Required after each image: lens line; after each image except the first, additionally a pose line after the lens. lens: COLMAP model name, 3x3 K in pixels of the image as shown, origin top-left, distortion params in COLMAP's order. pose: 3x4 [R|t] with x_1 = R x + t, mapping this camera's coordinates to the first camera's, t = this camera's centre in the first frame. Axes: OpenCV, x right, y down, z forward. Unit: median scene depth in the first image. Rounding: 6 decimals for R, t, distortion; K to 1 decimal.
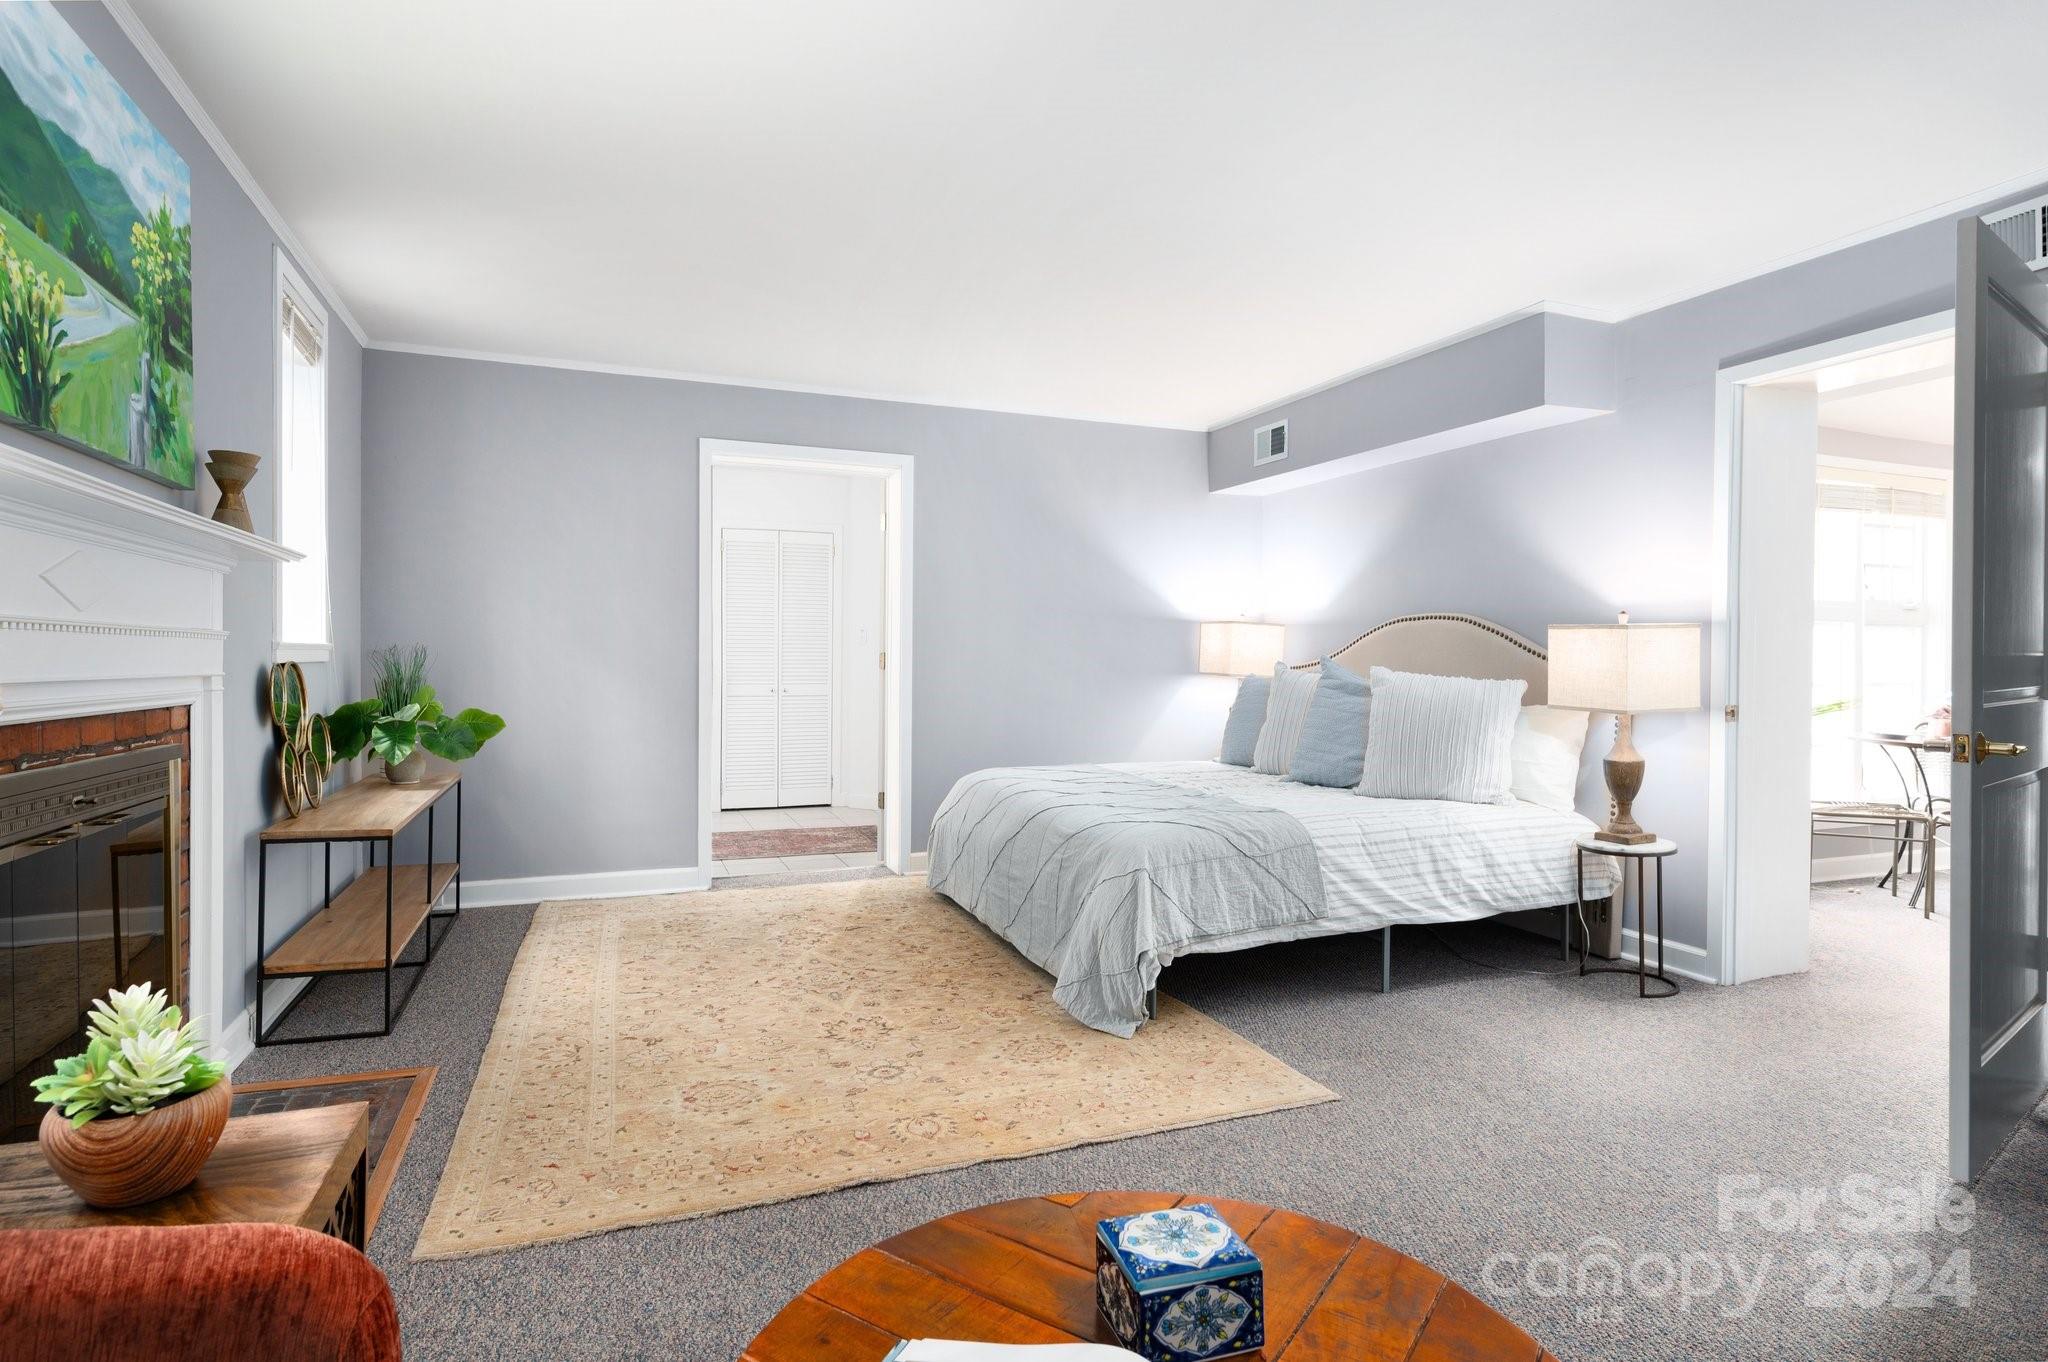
lens RADIAL K [[1072.0, 0, 1021.6], [0, 1072.0, 674.0], [0, 0, 1]] dist [-0.001122, -0.000423]
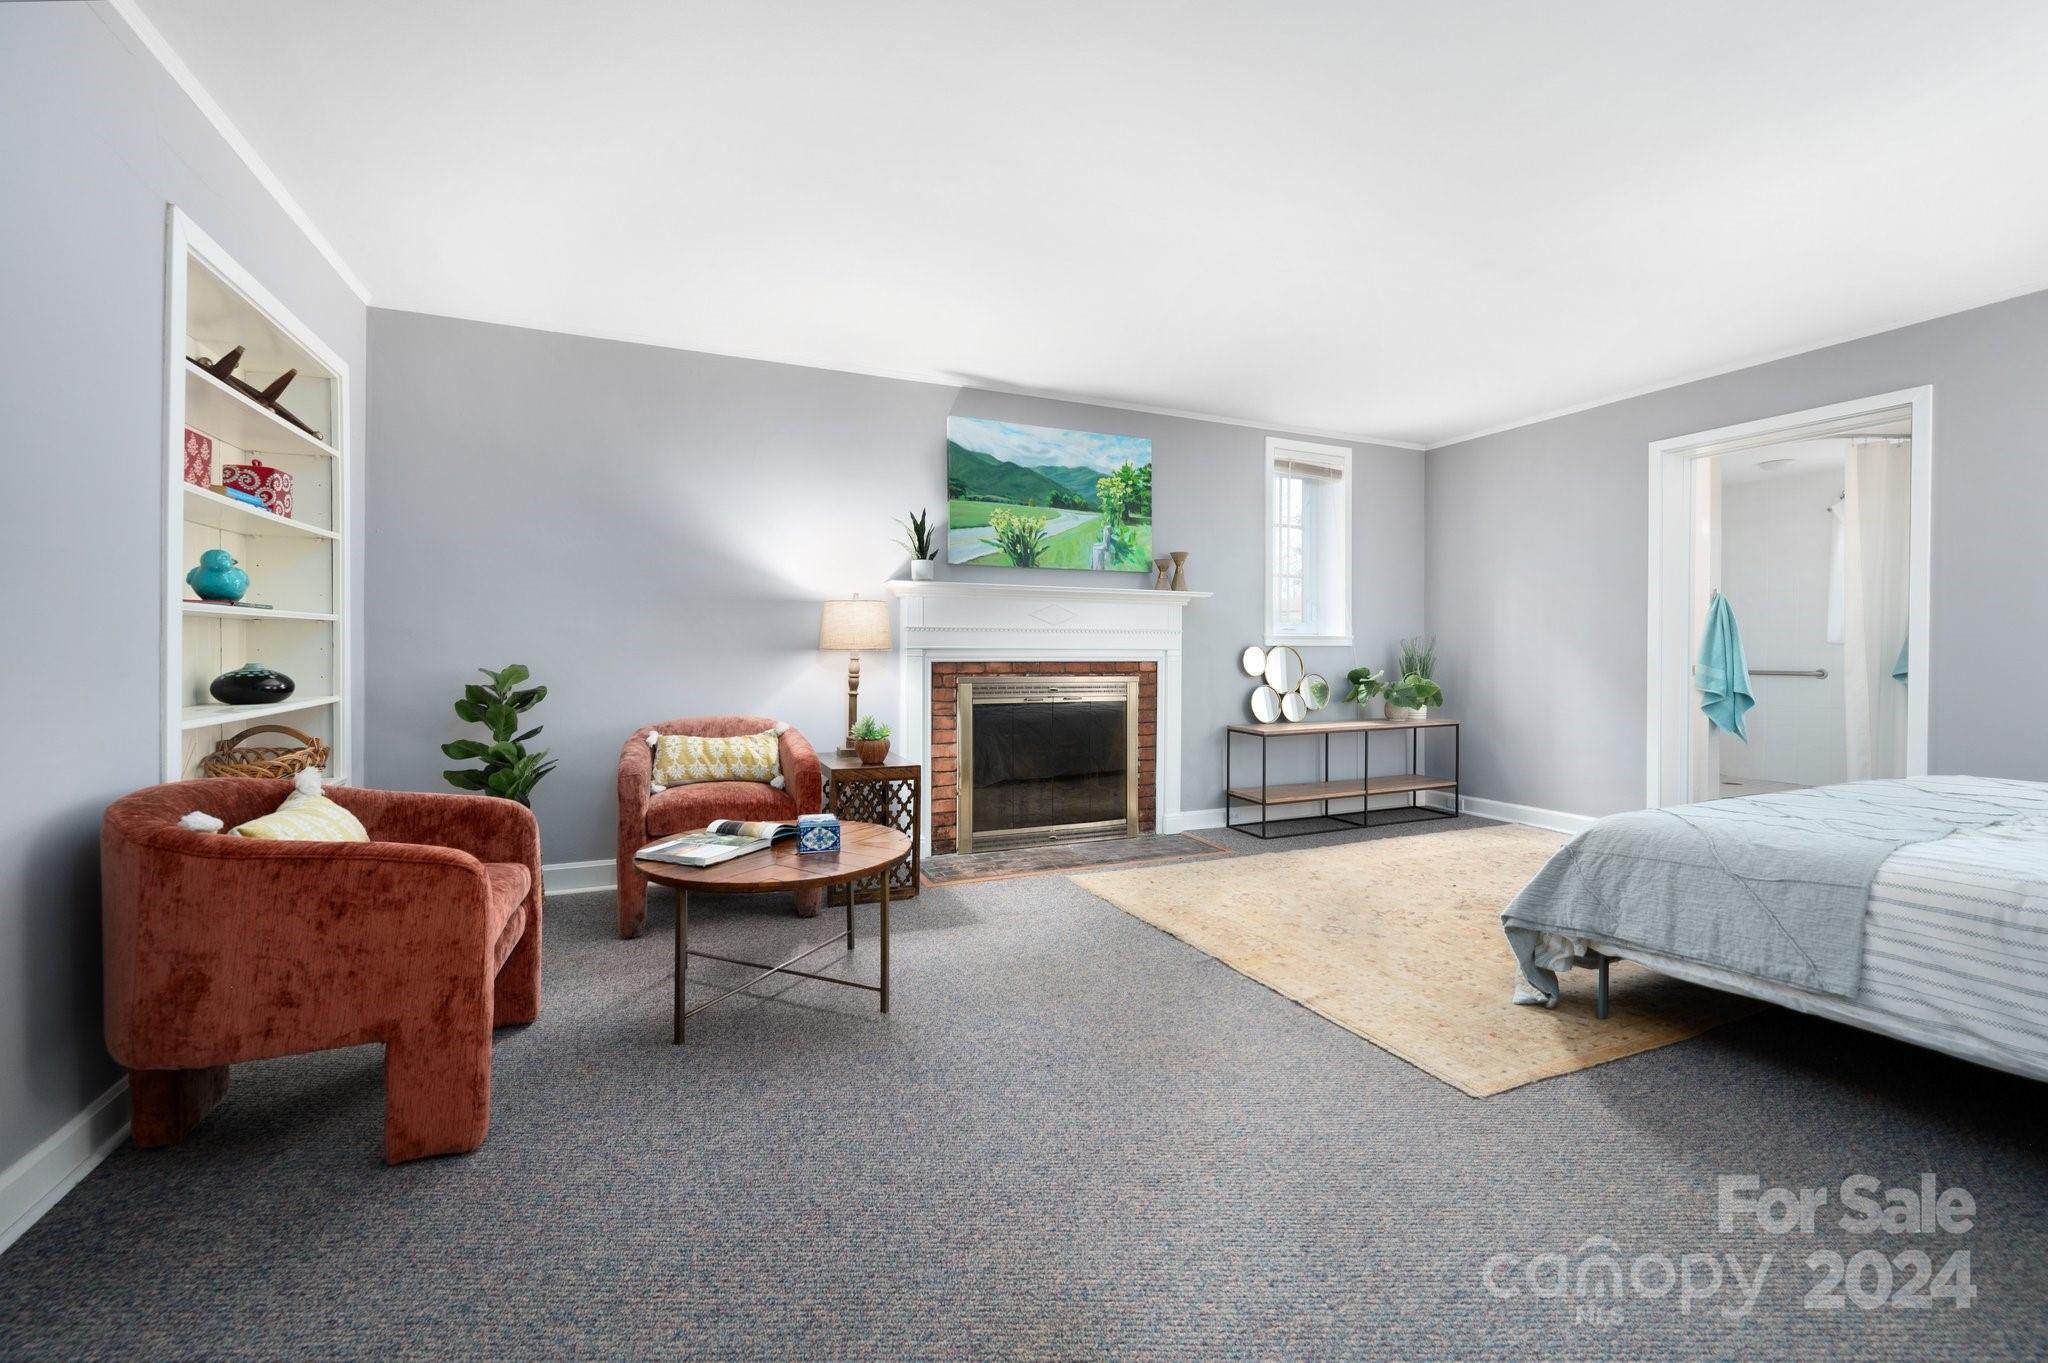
lens RADIAL K [[820.1, 0, 1027.7], [0, 820.1, 663.6], [0, 0, 1]] dist [-0.001828, 0.000284]
pose [[0.056512, 0.005686, -0.998386, 1.044466], [-0.012436, 0.999910, 0.004990, 0.027452], [0.998324, 0.012133, 0.056578, 0.612398]]
